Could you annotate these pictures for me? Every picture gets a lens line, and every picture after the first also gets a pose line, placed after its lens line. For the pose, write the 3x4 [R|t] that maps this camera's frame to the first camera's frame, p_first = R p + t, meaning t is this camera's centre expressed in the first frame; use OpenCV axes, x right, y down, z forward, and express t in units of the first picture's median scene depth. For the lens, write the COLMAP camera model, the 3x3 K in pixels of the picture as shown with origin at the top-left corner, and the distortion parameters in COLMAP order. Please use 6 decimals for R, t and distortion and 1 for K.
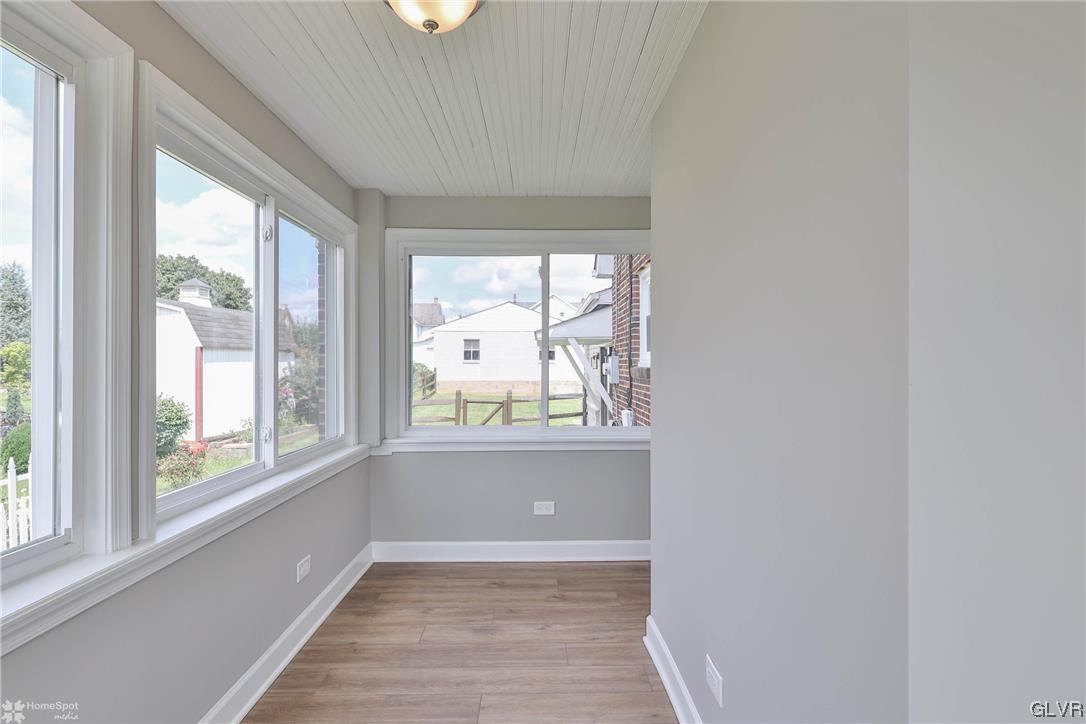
lens RADIAL K [[539.2, 0, 543.8], [0, 539.2, 358.3], [0, 0, 1]] dist [0.002990, 0.000437]
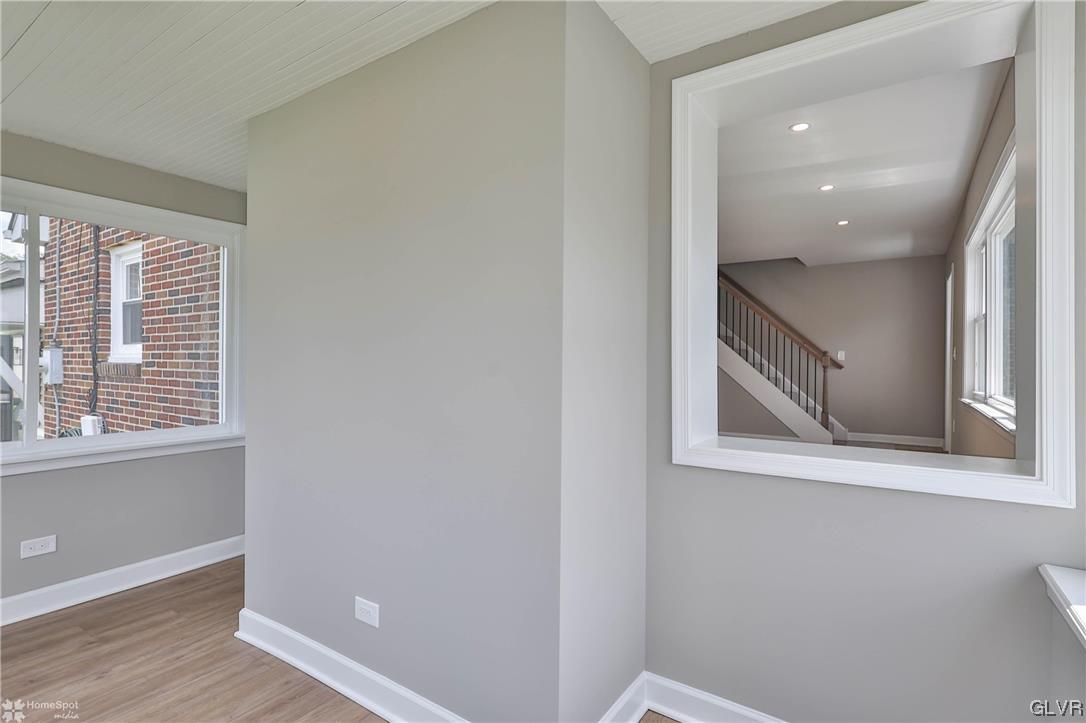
lens RADIAL K [[539.2, 0, 535.1], [0, 539.2, 359.2], [0, 0, 1]] dist [0.002990, 0.000437]
pose [[0.567221, 0.011036, 0.823491, -0.282253], [-0.017856, 0.999840, -0.001100, 0.000209], [-0.823372, -0.014081, 0.567328, -0.015633]]
